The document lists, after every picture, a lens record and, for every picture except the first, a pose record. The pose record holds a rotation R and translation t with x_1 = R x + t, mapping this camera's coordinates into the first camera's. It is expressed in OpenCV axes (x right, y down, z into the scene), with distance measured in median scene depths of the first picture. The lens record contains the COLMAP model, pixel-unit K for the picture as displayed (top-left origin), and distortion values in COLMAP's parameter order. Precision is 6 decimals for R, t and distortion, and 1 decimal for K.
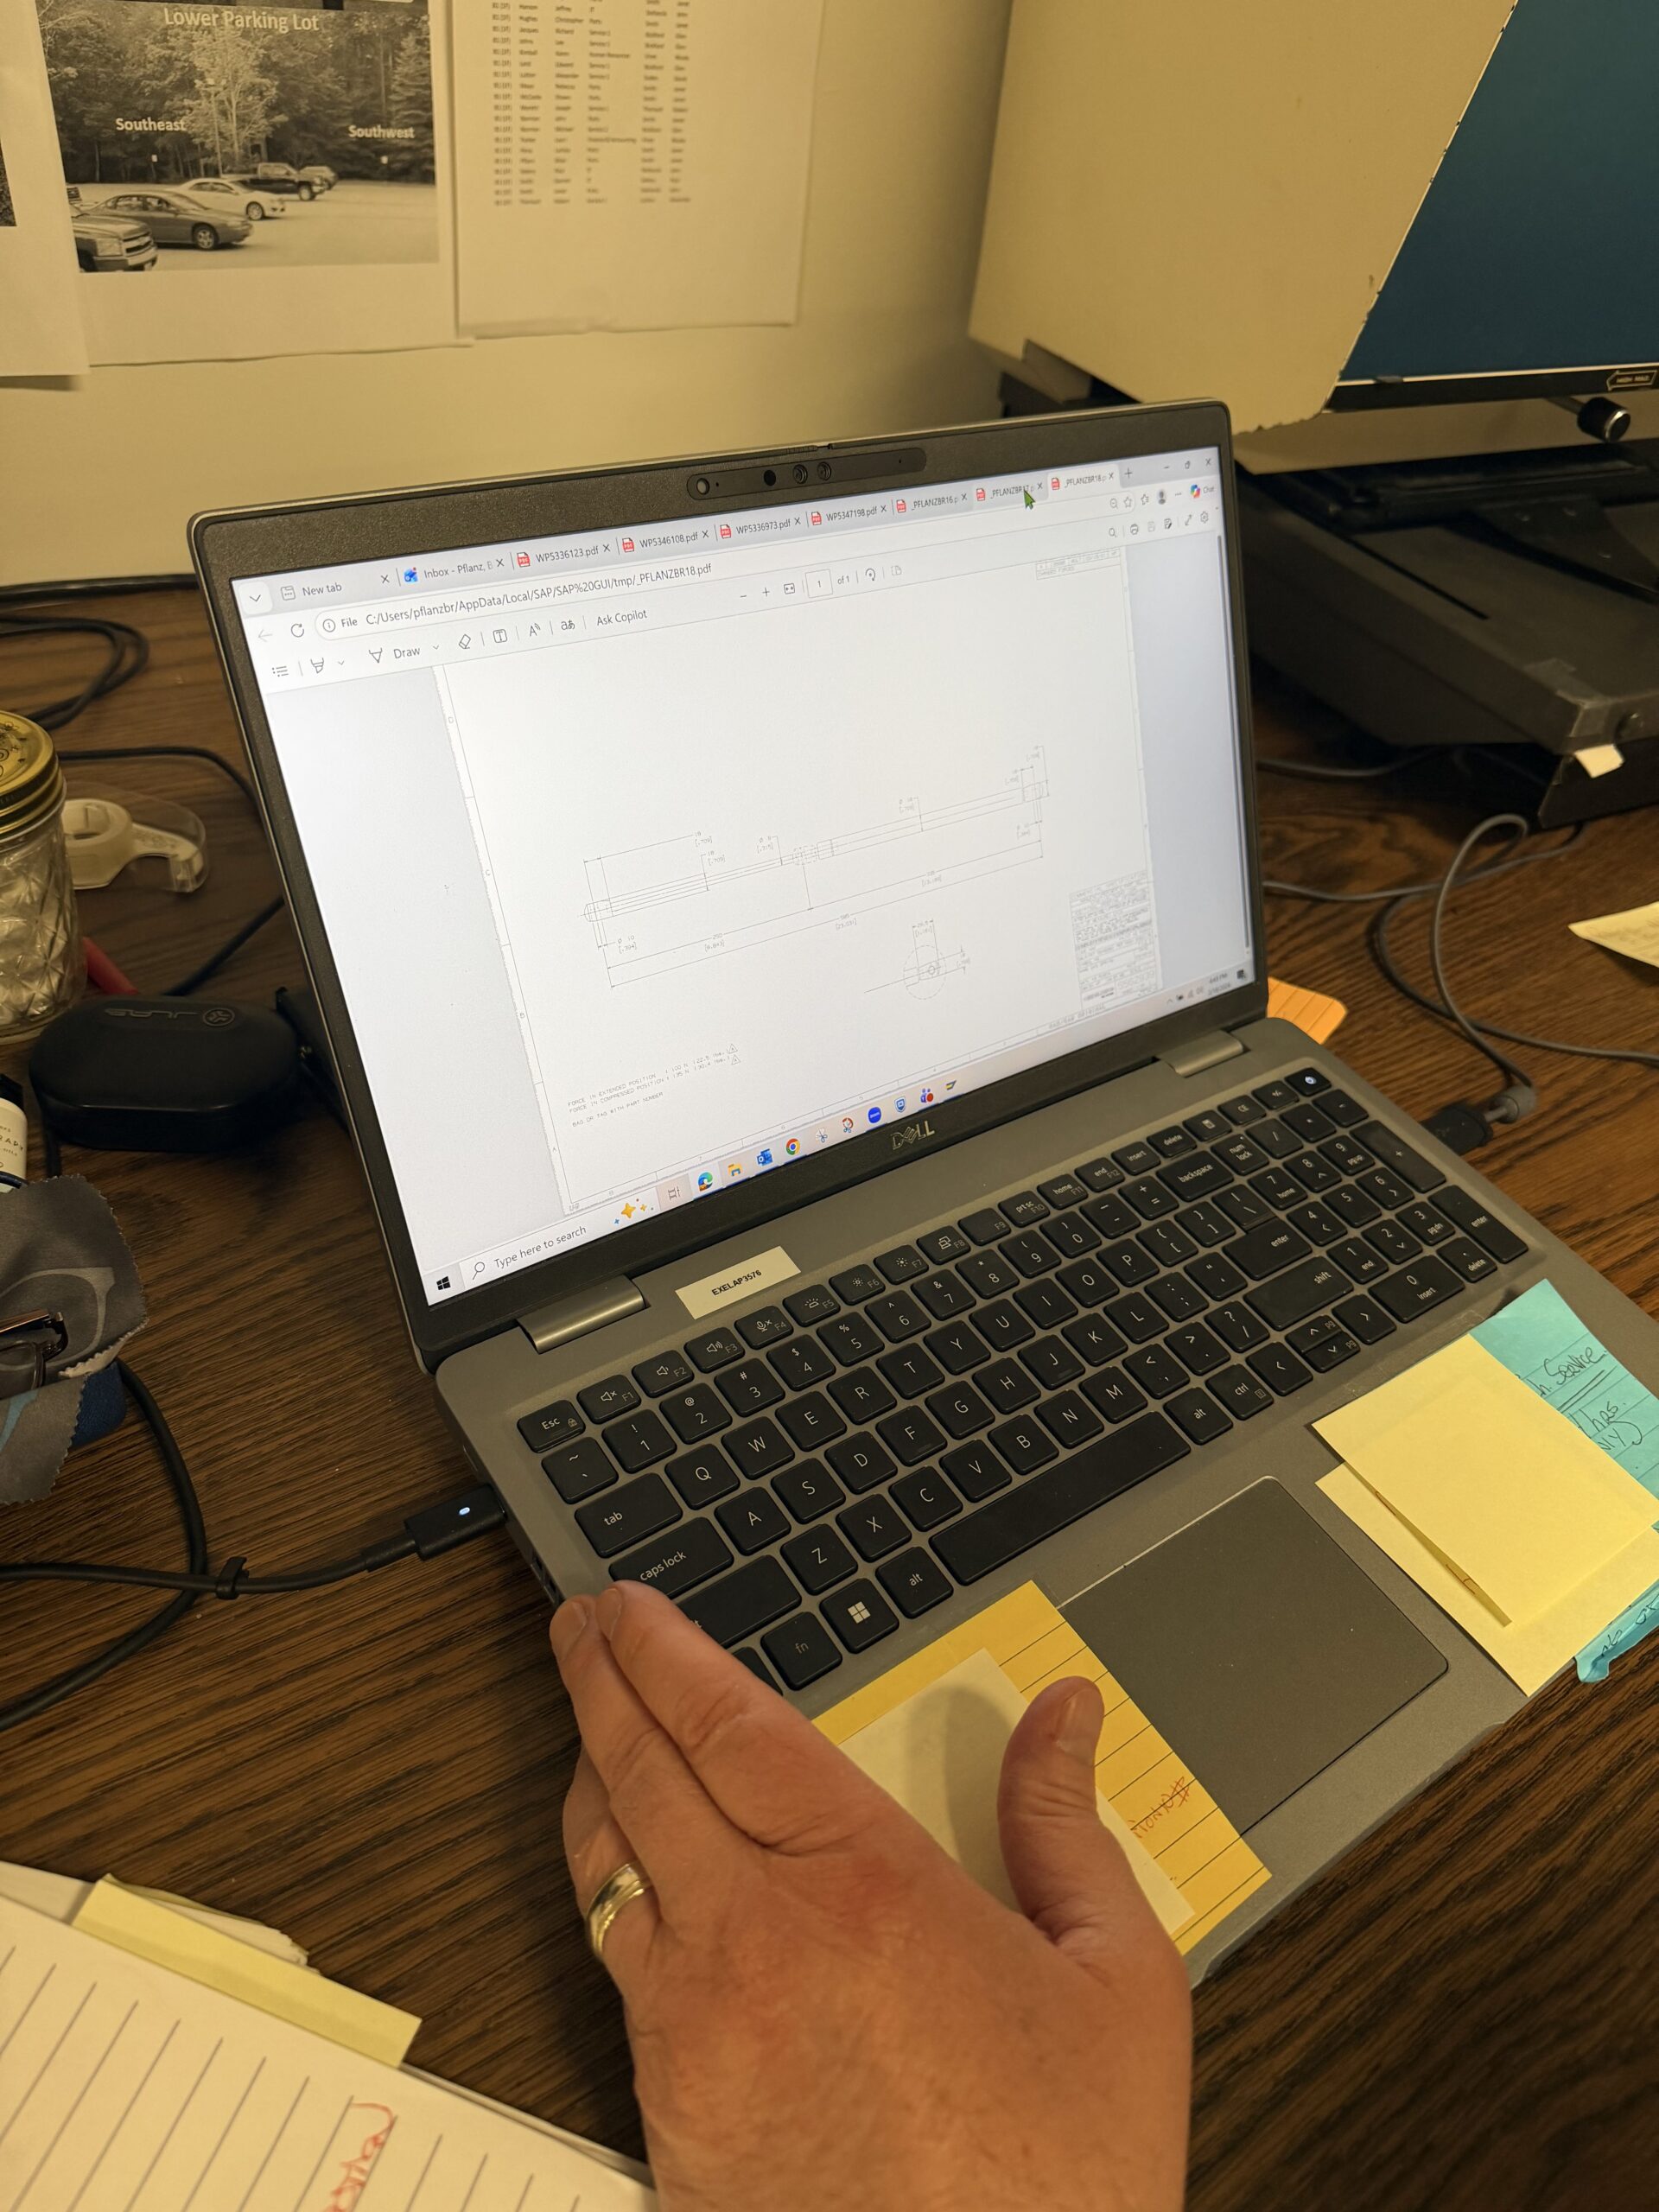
lens RADIAL K [[1551.4, 0, 842.7], [0, 1551.4, 1094.0], [0, 0, 1]] dist [0.015911, -0.002304]
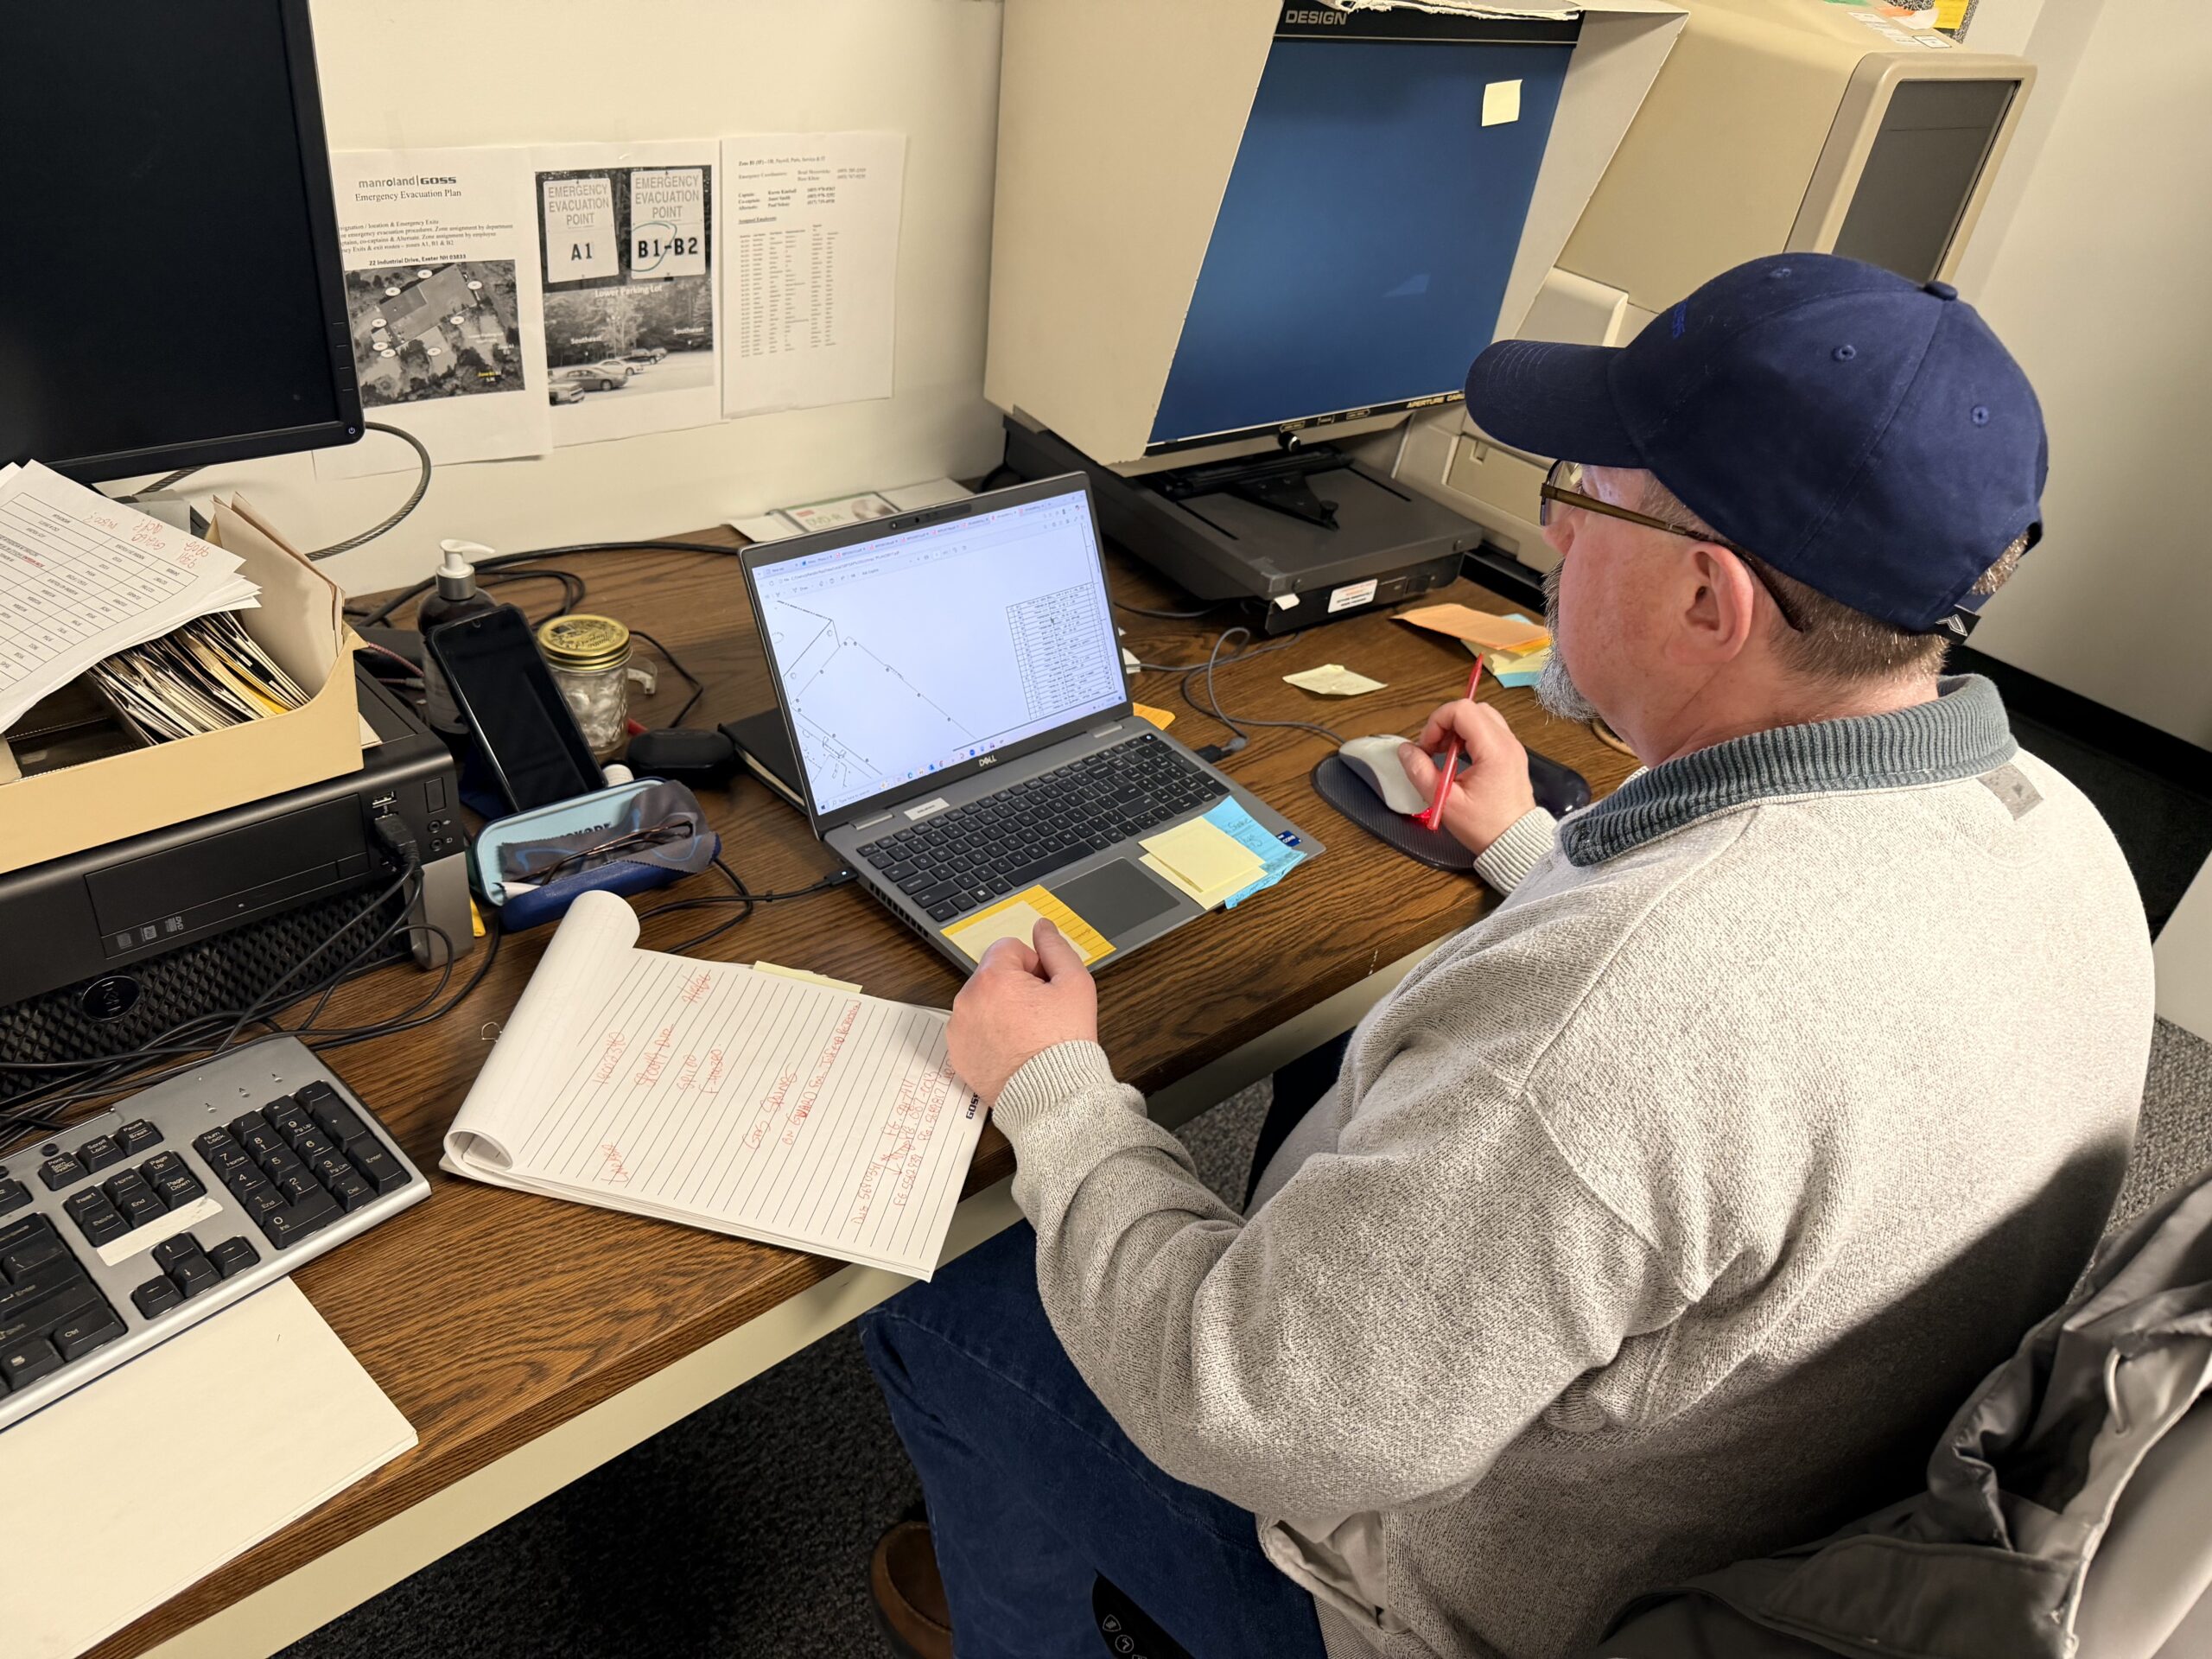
lens RADIAL K [[1554.2, 0, 1106.0], [0, 1554.2, 829.5], [0, 0, 1]] dist [0.170069, -0.170580]
pose [[0.989422, -0.073339, 0.125158, -0.067983], [0.084144, 0.992962, -0.083348, 0.274217], [-0.118165, 0.092998, 0.988630, -1.150910]]
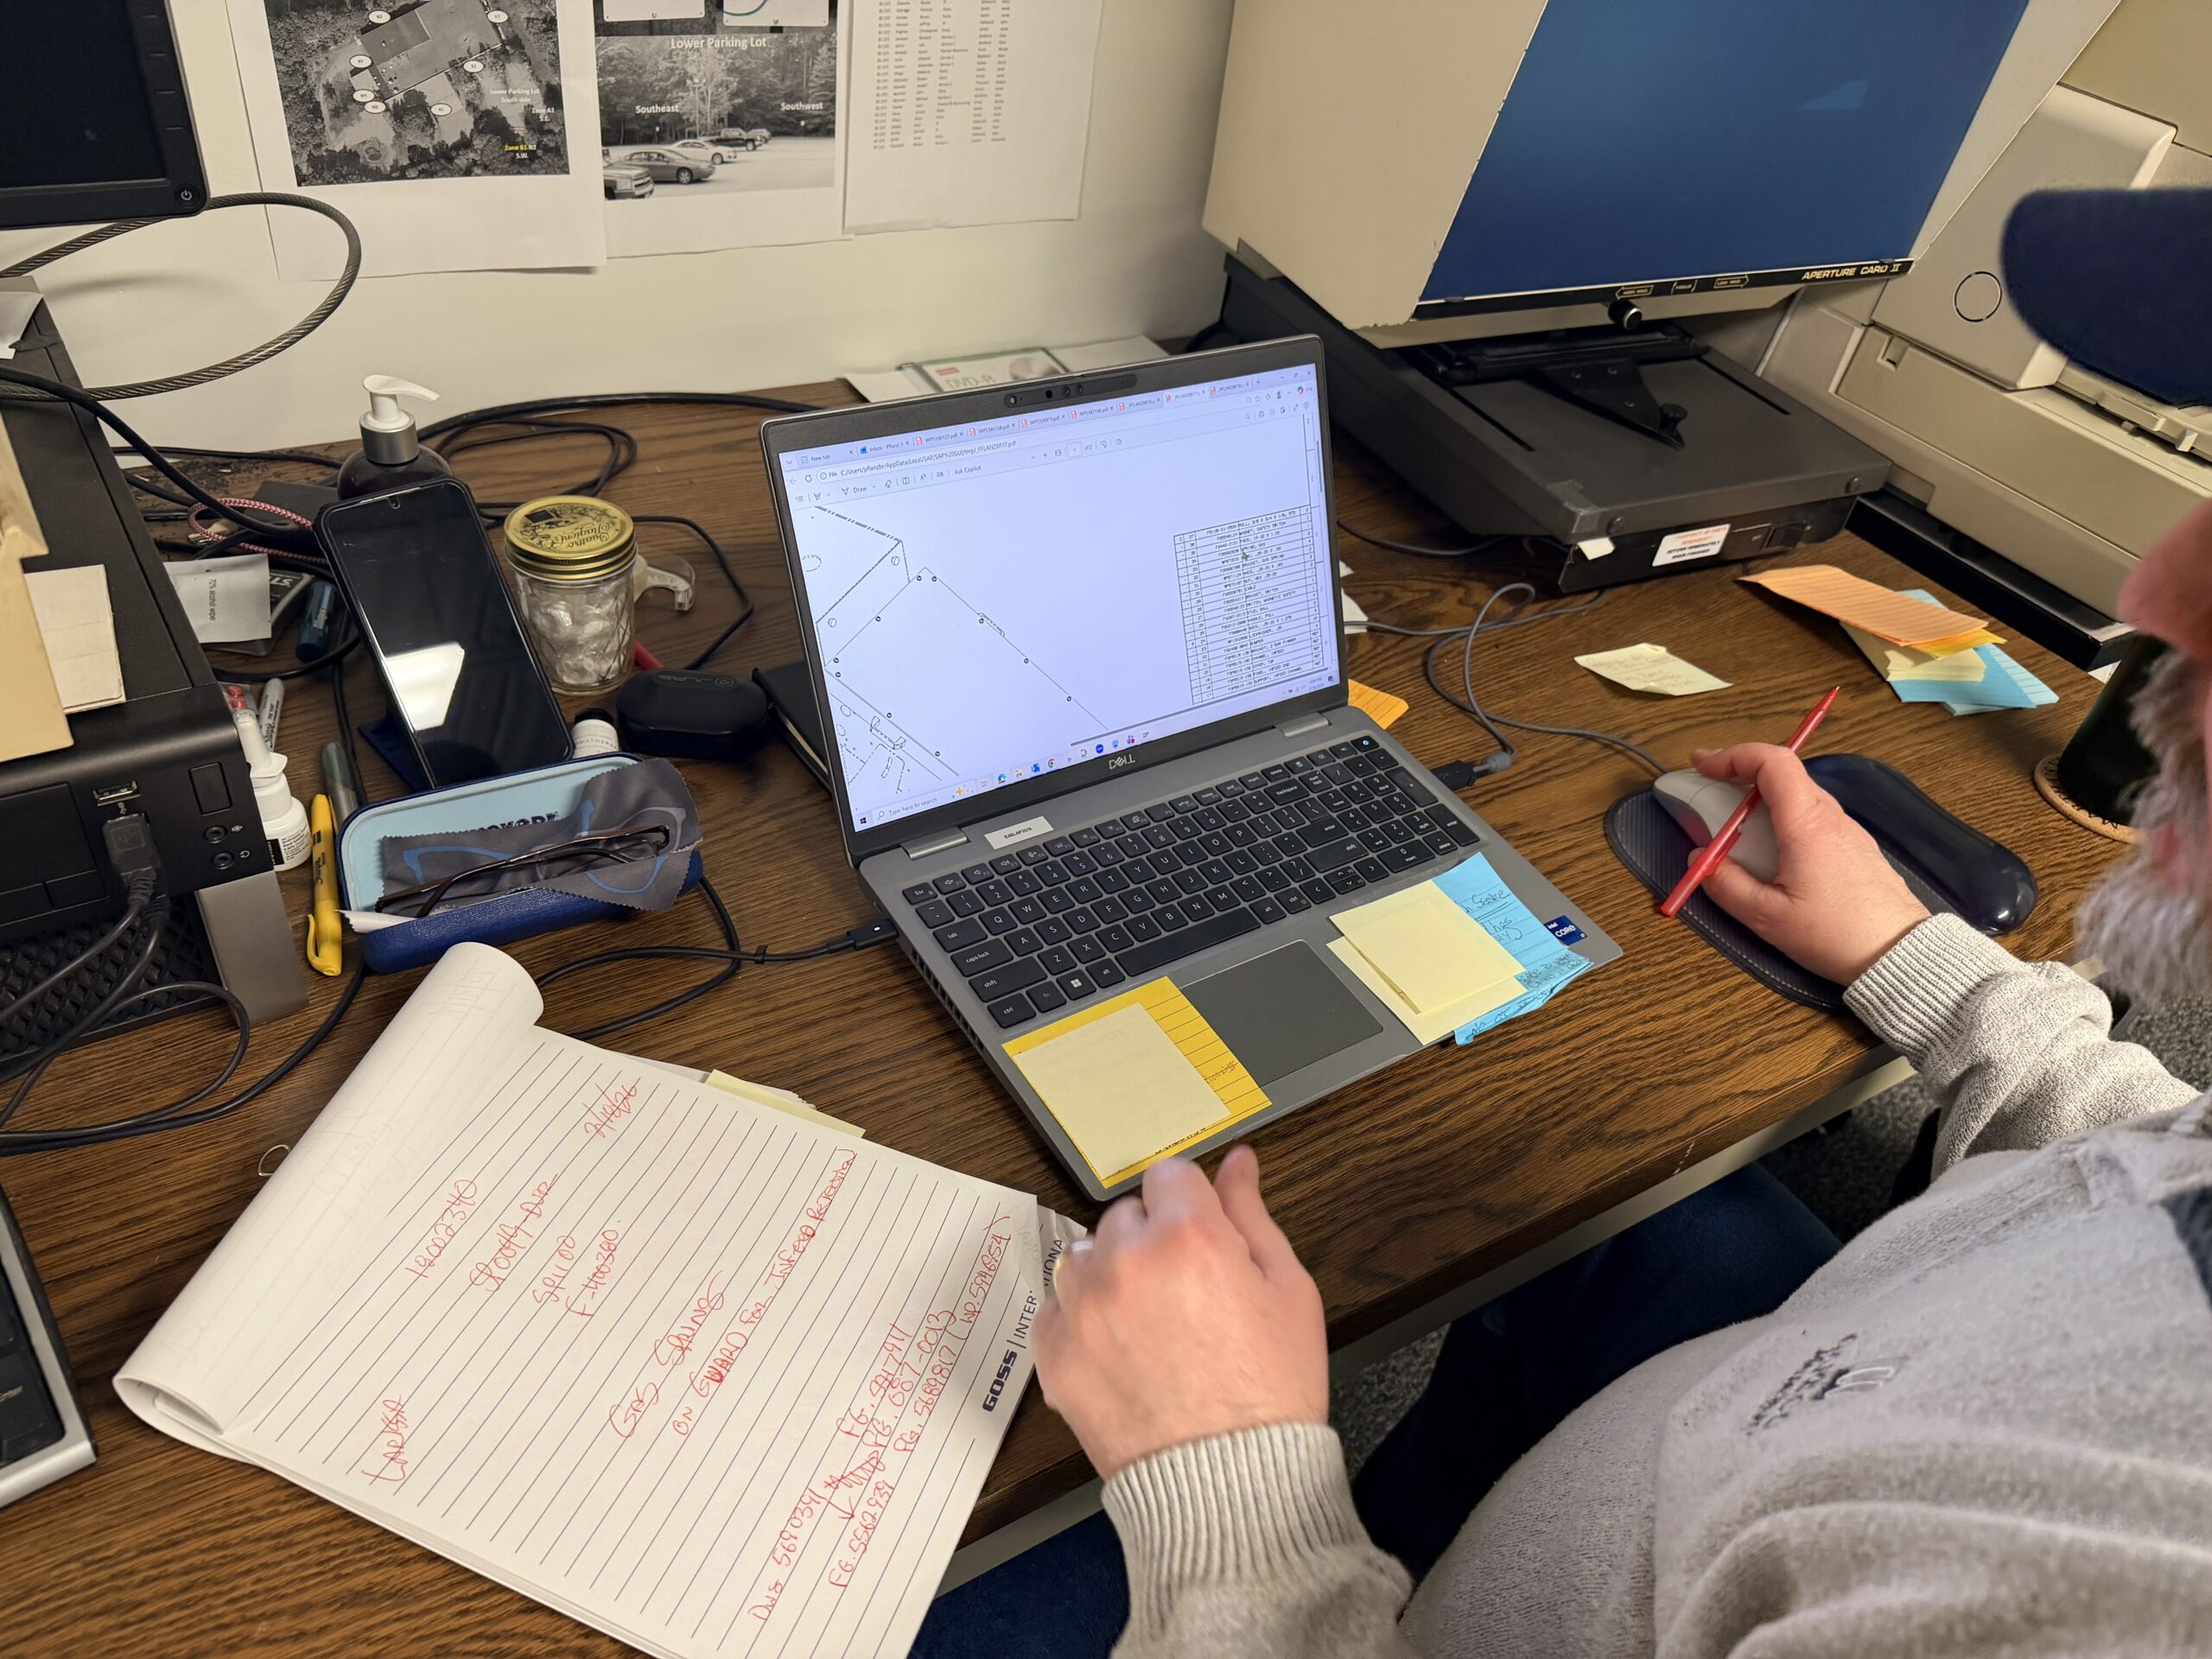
lens RADIAL K [[1555.4, 0, 1107.5], [0, 1555.4, 820.1], [0, 0, 1]] dist [0.105436, -0.077751]
pose [[0.999509, 0.029386, -0.010884, 0.037103], [-0.029505, 0.999505, -0.010949, 0.082896], [0.010557, 0.011264, 0.999881, -0.552803]]
